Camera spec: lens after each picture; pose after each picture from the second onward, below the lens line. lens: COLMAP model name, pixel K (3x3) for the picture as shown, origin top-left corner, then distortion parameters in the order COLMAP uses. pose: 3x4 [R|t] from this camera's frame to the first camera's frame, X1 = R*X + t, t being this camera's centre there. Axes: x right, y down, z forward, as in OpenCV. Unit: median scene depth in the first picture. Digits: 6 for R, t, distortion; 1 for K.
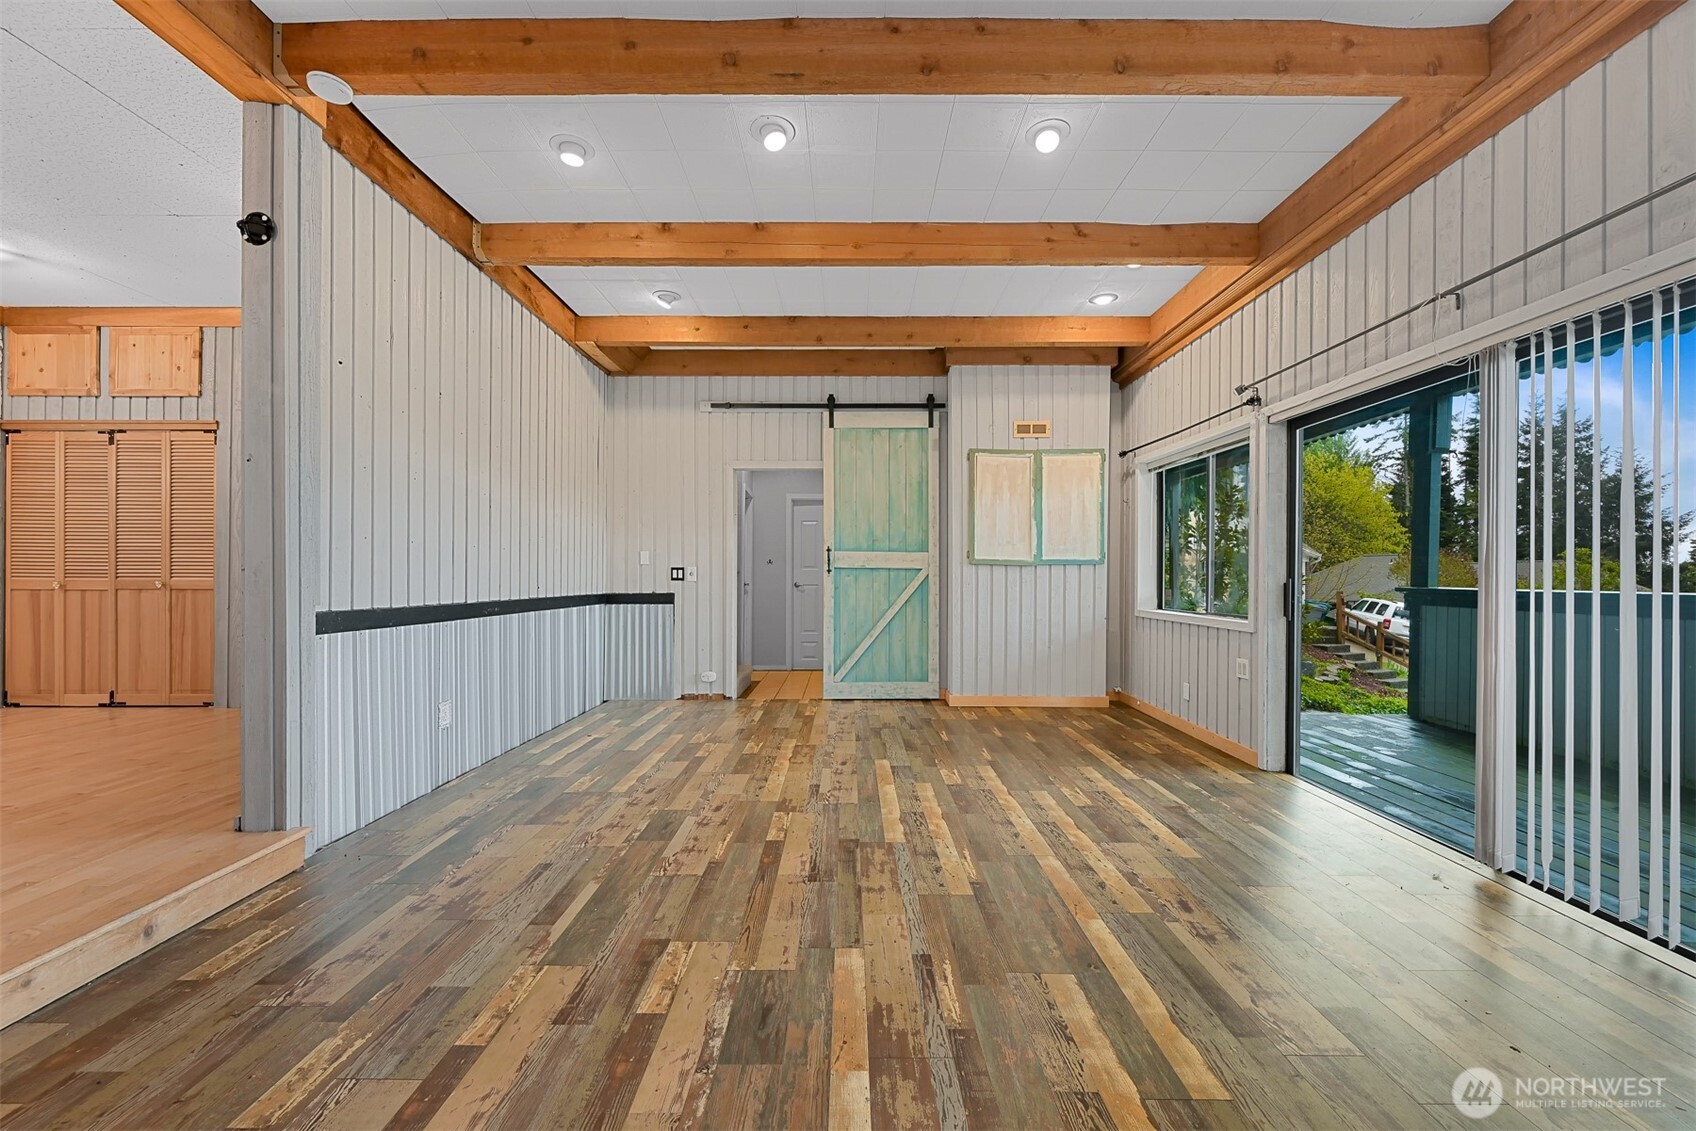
lens RADIAL K [[668.5, 0, 847.1], [0, 668.5, 575.2], [0, 0, 1]] dist [0.000101, -0.000664]
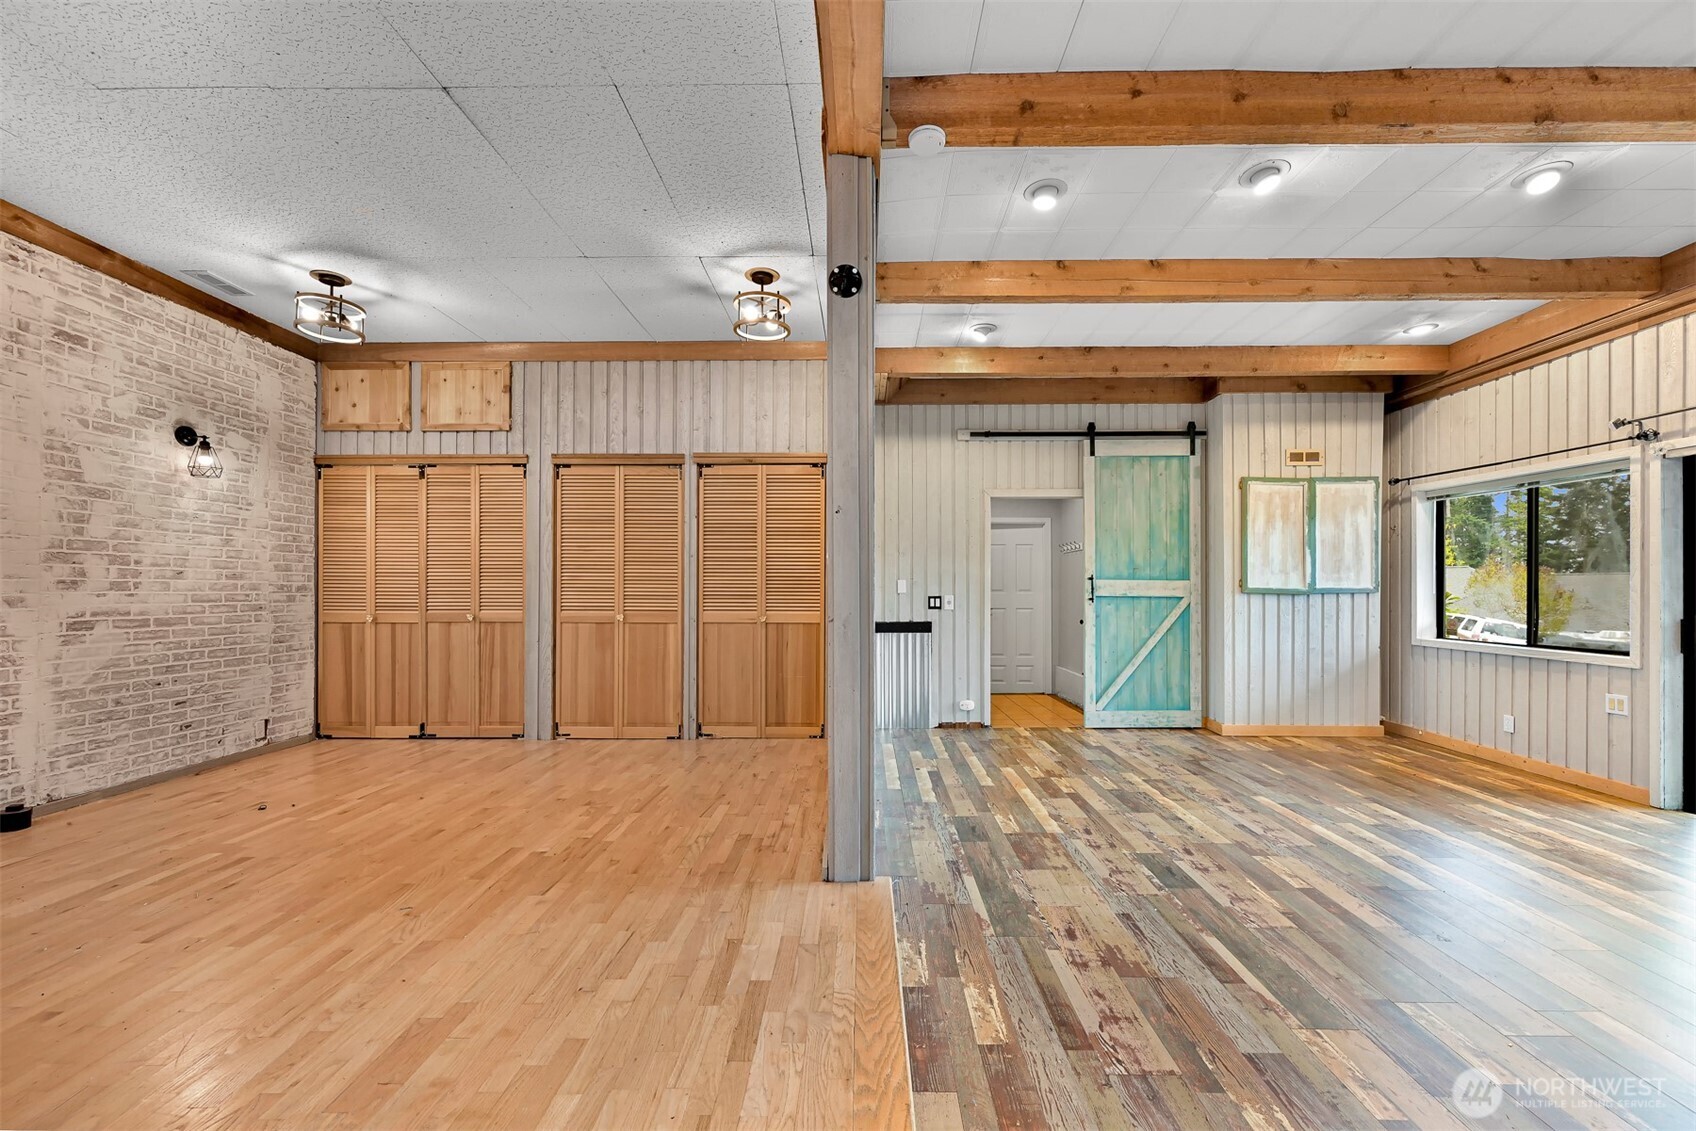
lens RADIAL K [[668.5, 0, 857.0], [0, 668.5, 587.2], [0, 0, 1]] dist [0.000101, -0.000664]
pose [[0.999940, -0.002166, -0.010701, -0.597181], [0.002163, 0.999998, -0.000347, -0.041185], [0.010702, 0.000324, 0.999943, -0.002926]]
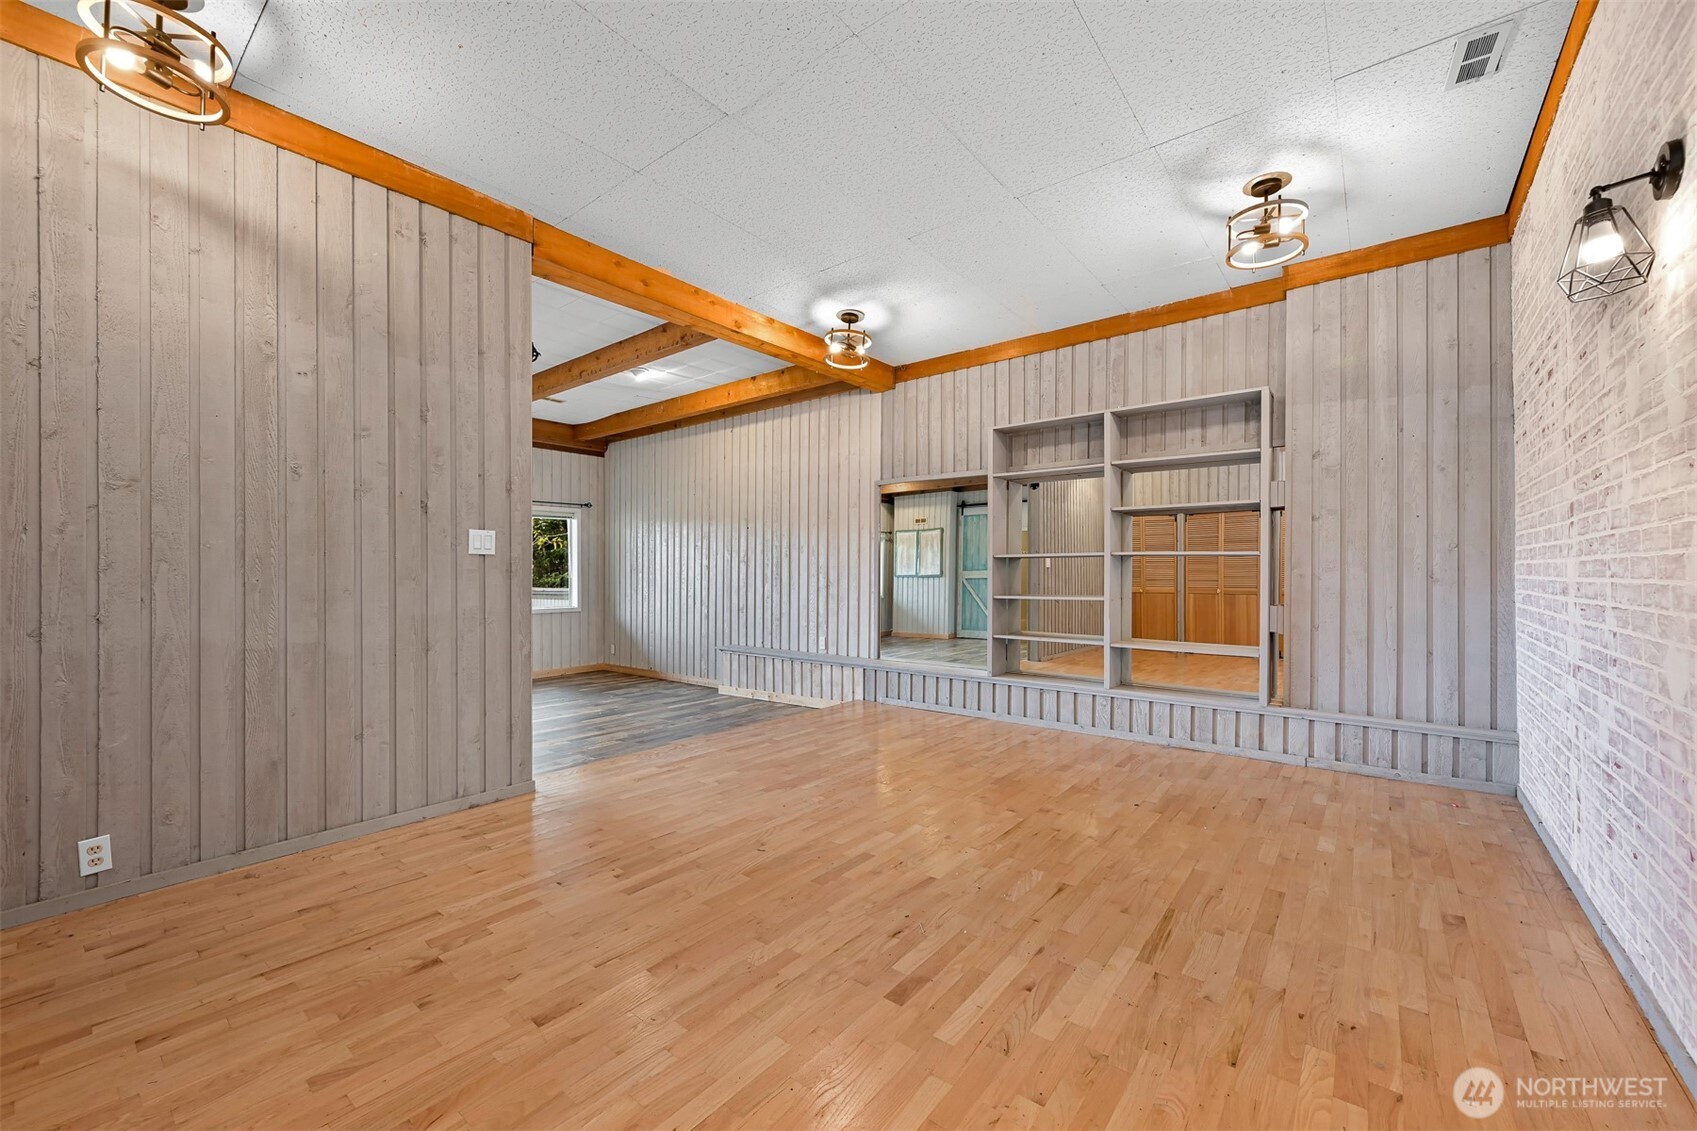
lens RADIAL K [[668.9, 0, 848.5], [0, 668.9, 572.8], [0, 0, 1]] dist [0.000101, -0.000664]
pose [[-0.776774, -0.000969, 0.629778, -1.586062], [-0.003066, 0.999993, -0.002243, -0.042209], [-0.629772, -0.003673, -0.776772, 1.156287]]
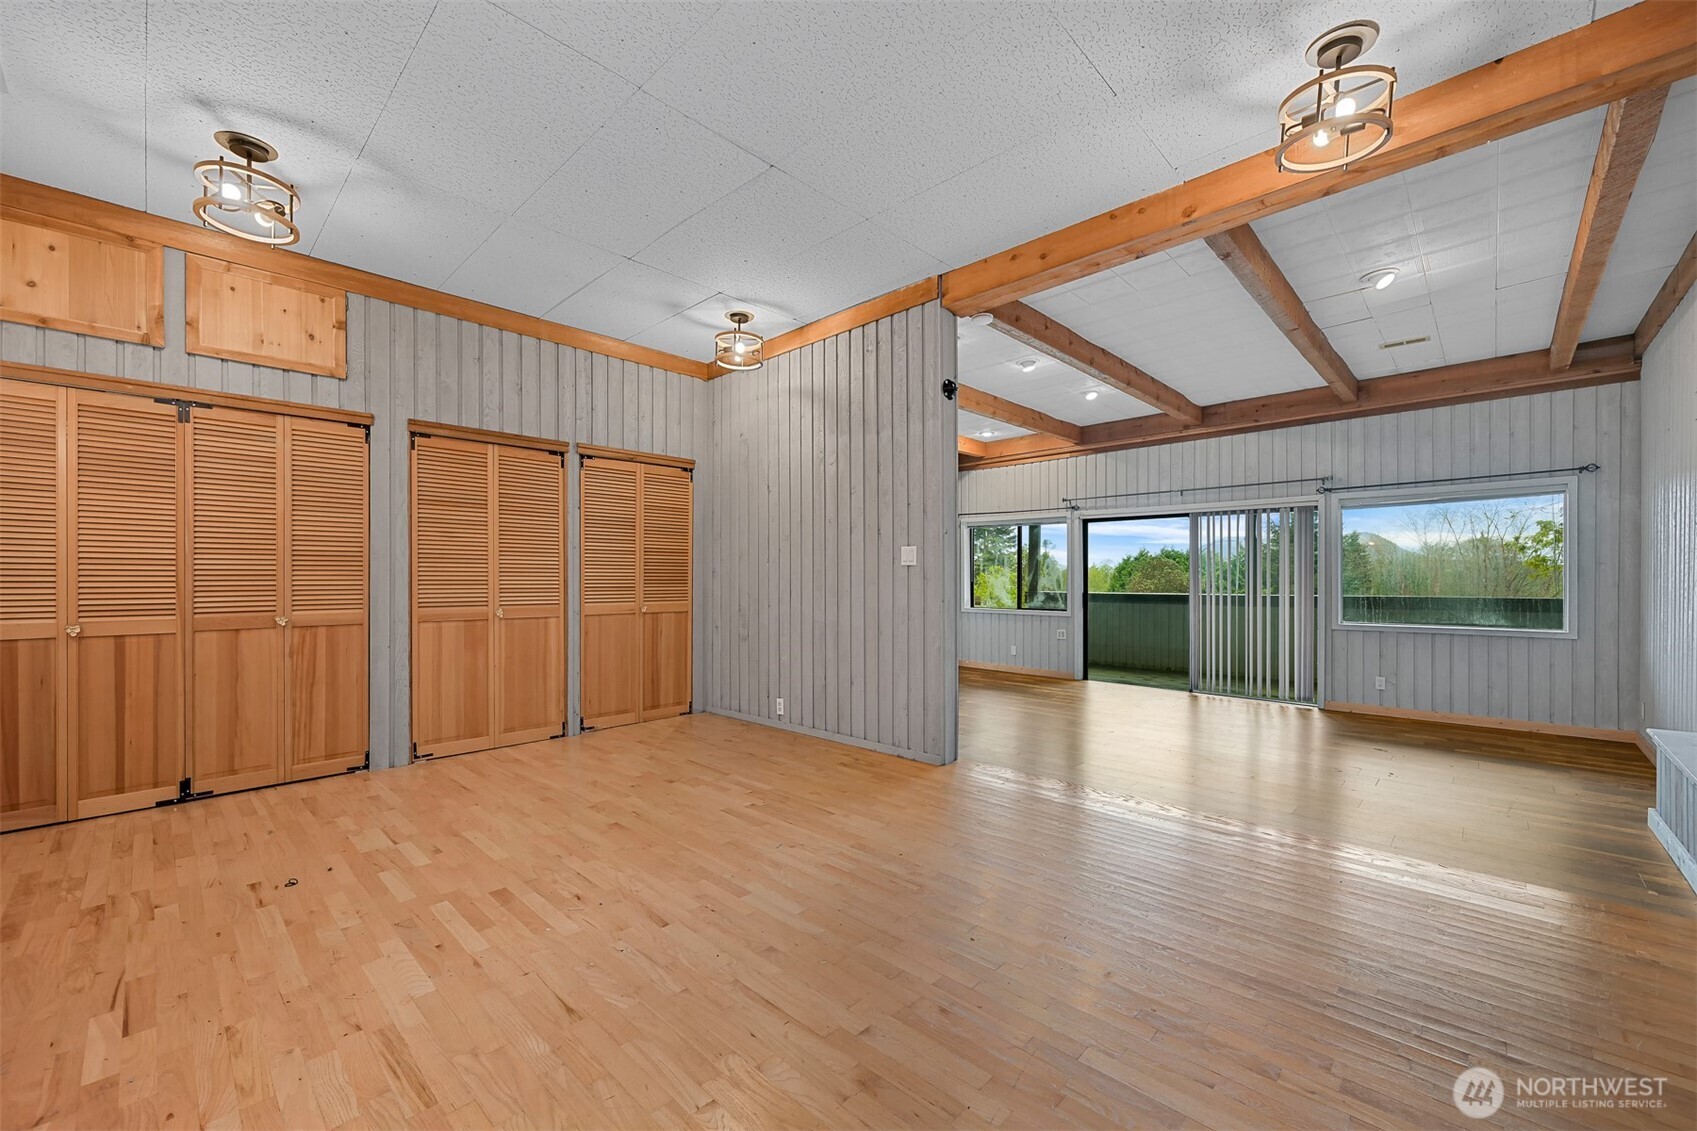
lens RADIAL K [[668.9, 0, 852.9], [0, 668.9, 580.2], [0, 0, 1]] dist [0.000101, -0.000664]
pose [[0.694016, -0.006064, 0.719934, -1.540263], [0.001593, 0.999975, 0.006887, -0.049403], [-0.719958, -0.003633, 0.694009, 0.032187]]
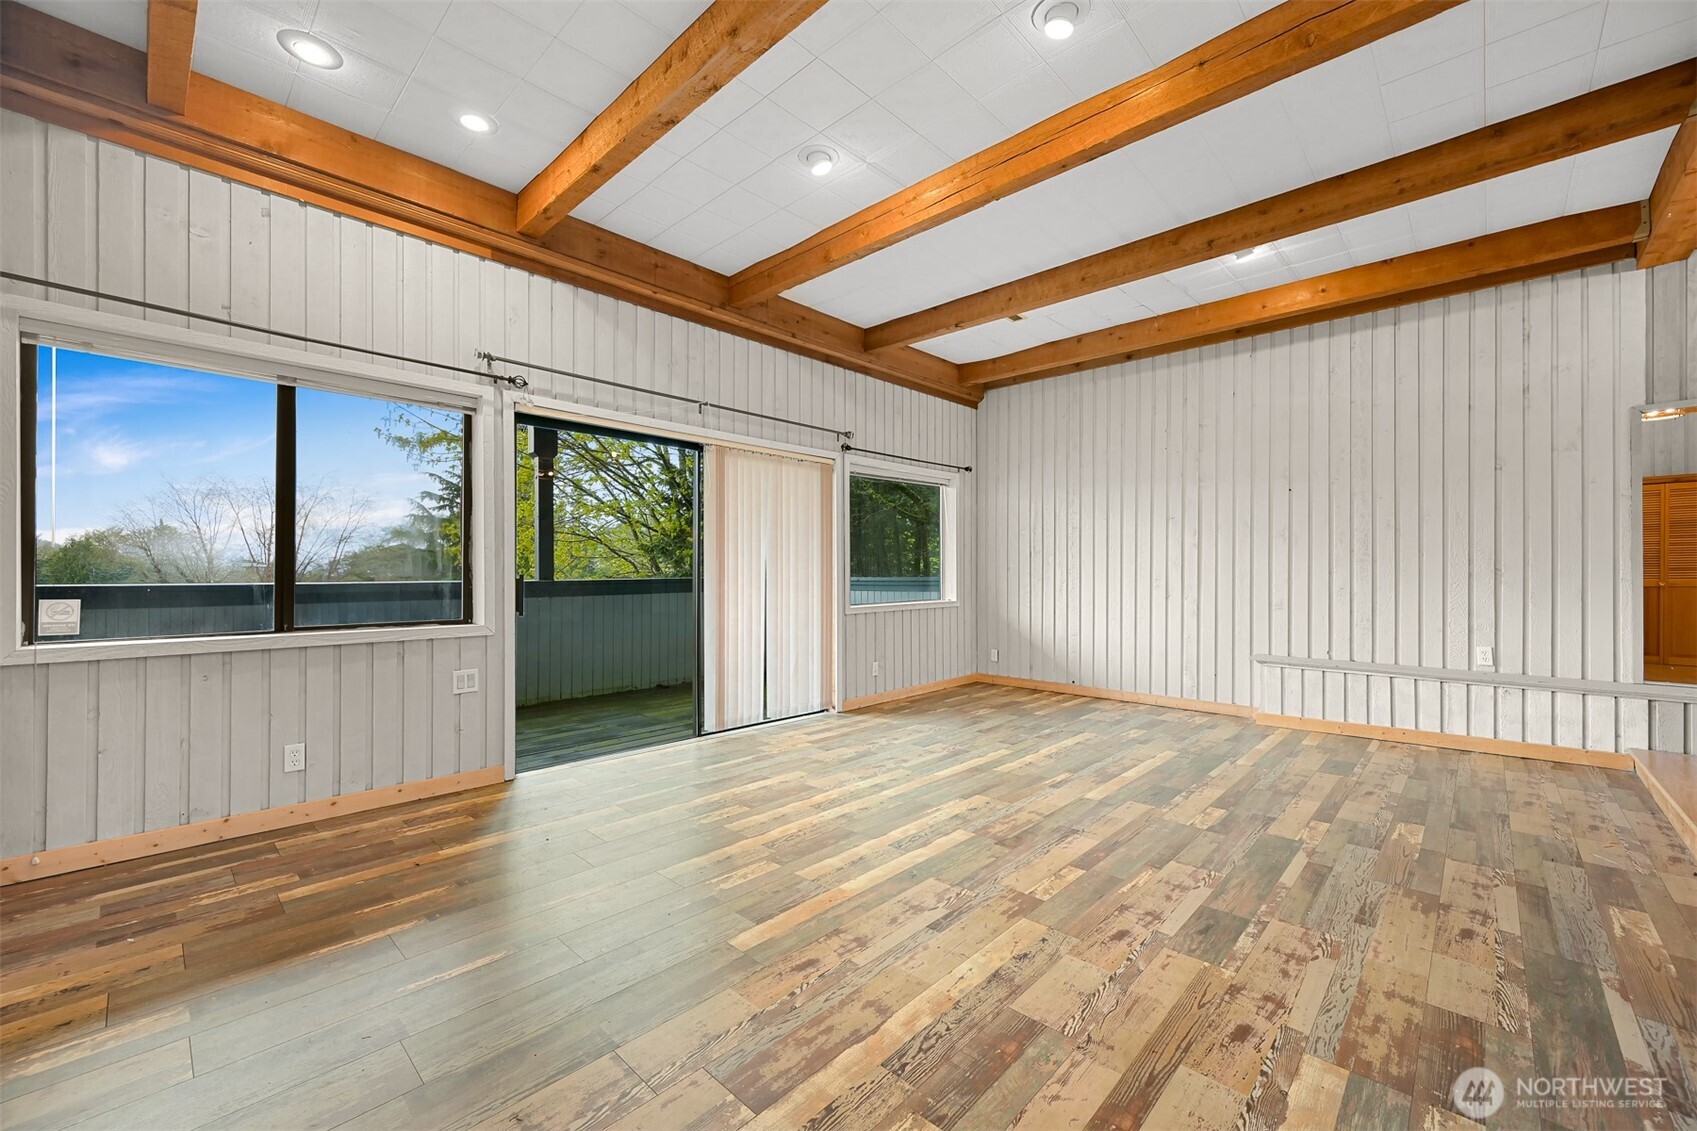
lens RADIAL K [[668.9, 0, 858.3], [0, 668.9, 575.4], [0, 0, 1]] dist [0.000101, -0.000664]
pose [[-0.730583, -0.010245, 0.682747, -0.396359], [-0.005834, 0.999945, 0.008762, -0.005824], [-0.682799, 0.002418, -0.730603, 1.459151]]
